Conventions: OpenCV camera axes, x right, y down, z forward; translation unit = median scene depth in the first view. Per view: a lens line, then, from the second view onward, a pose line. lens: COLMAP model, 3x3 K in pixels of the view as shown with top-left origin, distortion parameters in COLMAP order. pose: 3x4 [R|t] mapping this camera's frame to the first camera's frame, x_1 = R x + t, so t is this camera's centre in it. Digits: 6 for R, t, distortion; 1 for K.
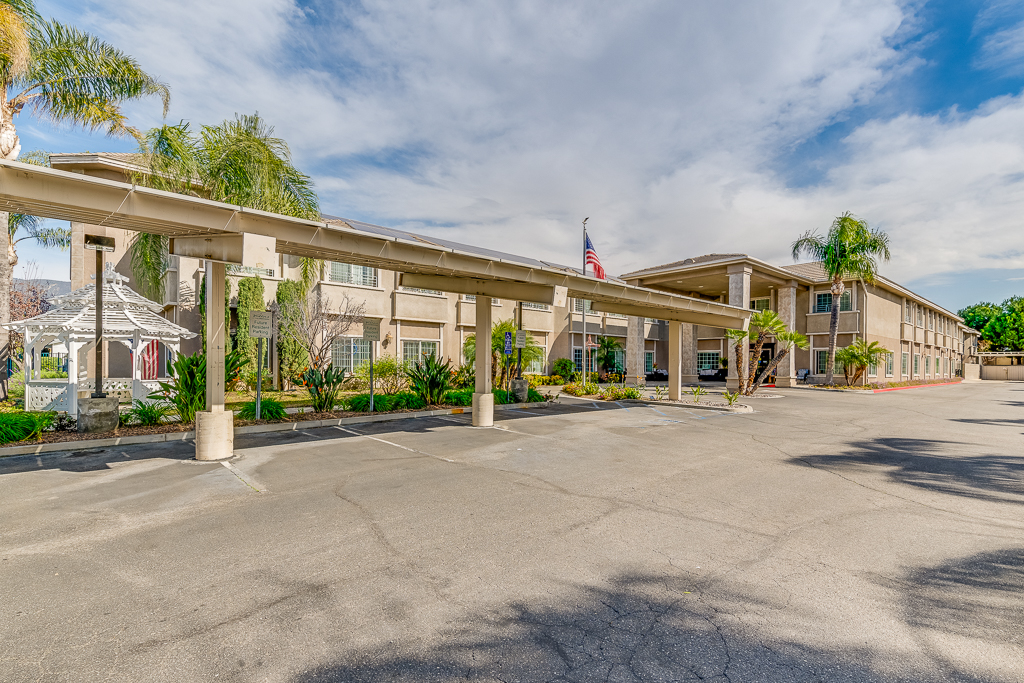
lens RADIAL K [[537.5, 0, 486.7], [0, 537.5, 360.2], [0, 0, 1]] dist [0.004164, -0.002303]
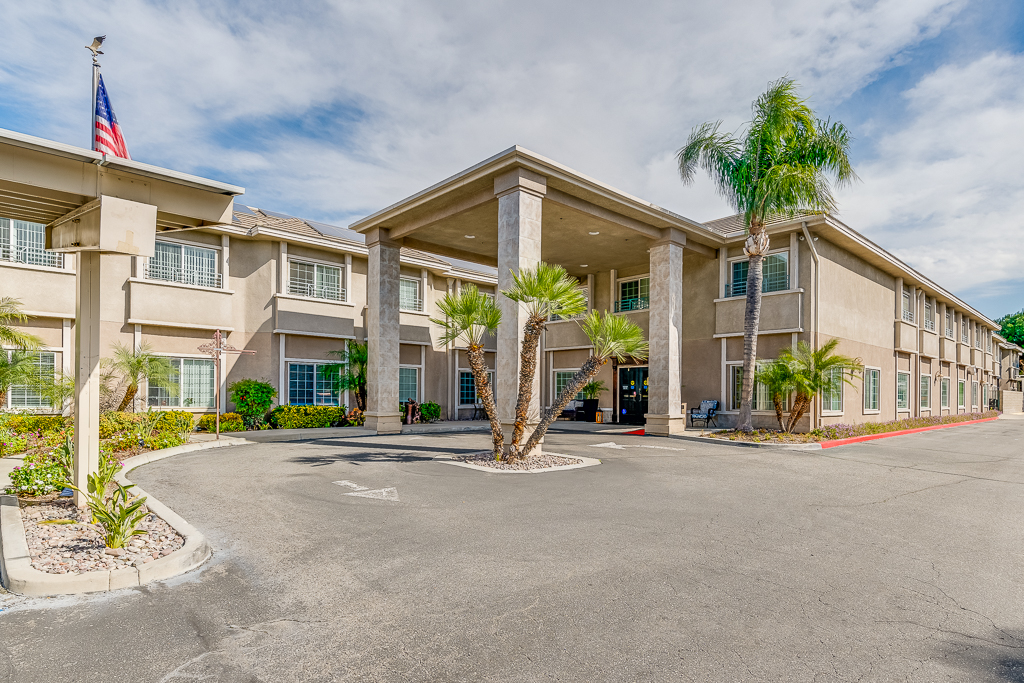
lens RADIAL K [[548.2, 0, 515.4], [0, 548.2, 384.3], [0, 0, 1]] dist [0.006945, -0.002893]
pose [[0.999995, -0.001109, 0.002924, 0.395439], [0.001134, 0.999962, -0.008648, 0.005167], [-0.002915, 0.008651, 0.999958, 0.449307]]
